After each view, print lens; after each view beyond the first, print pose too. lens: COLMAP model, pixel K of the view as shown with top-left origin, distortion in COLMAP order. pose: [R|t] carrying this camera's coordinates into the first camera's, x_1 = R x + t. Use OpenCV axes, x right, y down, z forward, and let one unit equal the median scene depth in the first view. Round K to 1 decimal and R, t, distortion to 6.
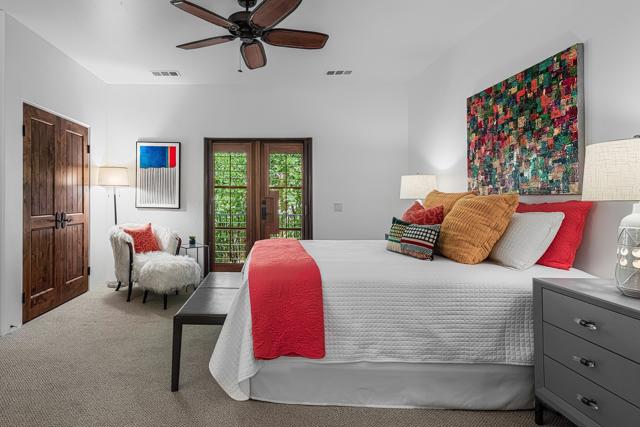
lens RADIAL K [[391.7, 0, 318.2], [0, 391.7, 200.7], [0, 0, 1]] dist [0.008607, 0.000804]
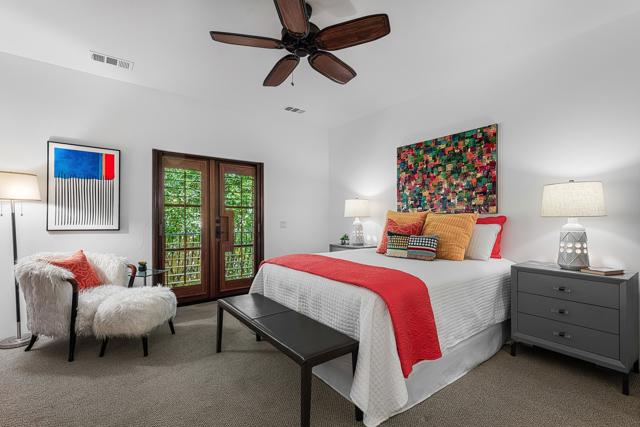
lens RADIAL K [[273.1, 0, 320.2], [0, 273.1, 220.4], [0, 0, 1]] dist [0.009842, -0.000189]
pose [[0.803652, -0.011576, 0.594987, -0.469239], [0.009231, 0.999933, 0.006987, -0.000565], [-0.595028, -0.000123, 0.803705, 0.364054]]
